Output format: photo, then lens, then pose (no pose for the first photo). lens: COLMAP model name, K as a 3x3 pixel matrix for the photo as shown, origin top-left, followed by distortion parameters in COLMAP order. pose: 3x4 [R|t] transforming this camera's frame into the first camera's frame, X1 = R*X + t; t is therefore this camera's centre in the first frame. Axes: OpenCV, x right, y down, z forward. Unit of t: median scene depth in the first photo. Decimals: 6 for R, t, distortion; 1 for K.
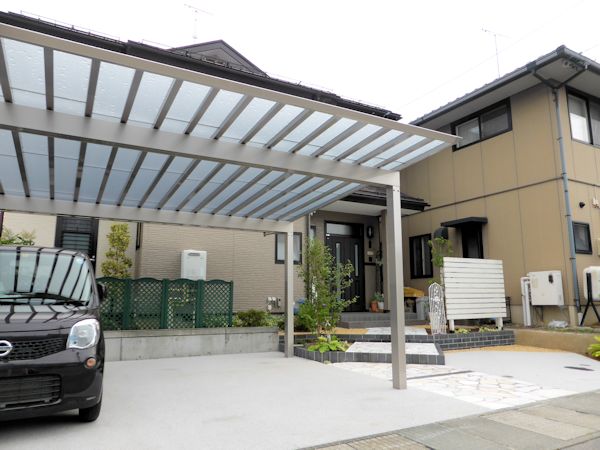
lens RADIAL K [[441.6, 0, 300.0], [0, 441.6, 225.0], [0, 0, 1]] dist [-0.061215, 0.062735]
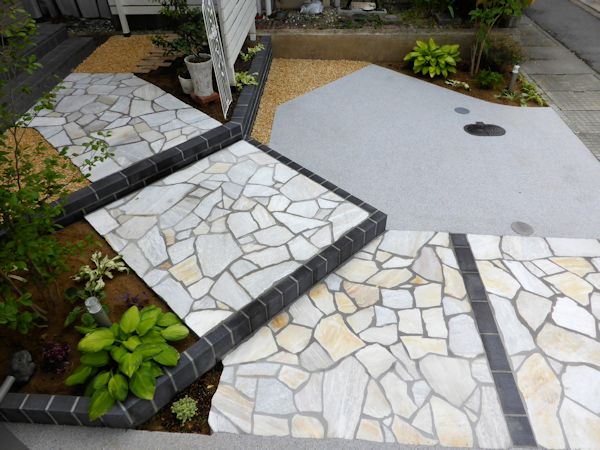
lens RADIAL K [[441.6, 0, 300.0], [0, 441.6, 225.0], [0, 0, 1]] dist [-0.061215, 0.062735]
pose [[0.526439, -0.568220, 0.632447, -0.014188], [-0.117446, 0.688136, 0.716014, -0.012628], [-0.842062, -0.451215, 0.295526, 0.667930]]
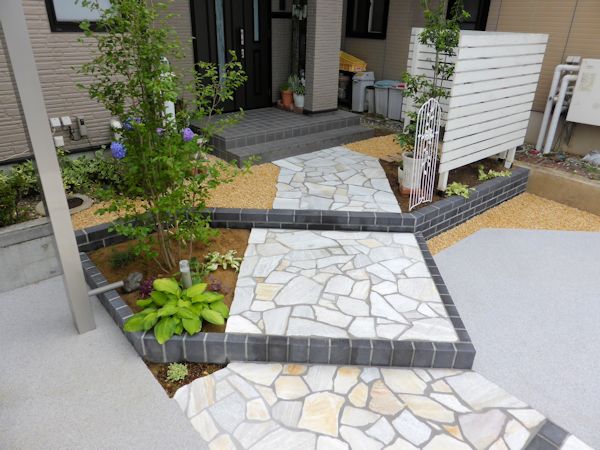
lens RADIAL K [[441.6, 0, 300.0], [0, 441.6, 225.0], [0, 0, 1]] dist [-0.061215, 0.062735]
pose [[0.976903, -0.070977, 0.201551, 0.073616], [-0.058375, 0.818699, 0.571248, -0.008062], [-0.205555, -0.569819, 0.795646, 0.560096]]
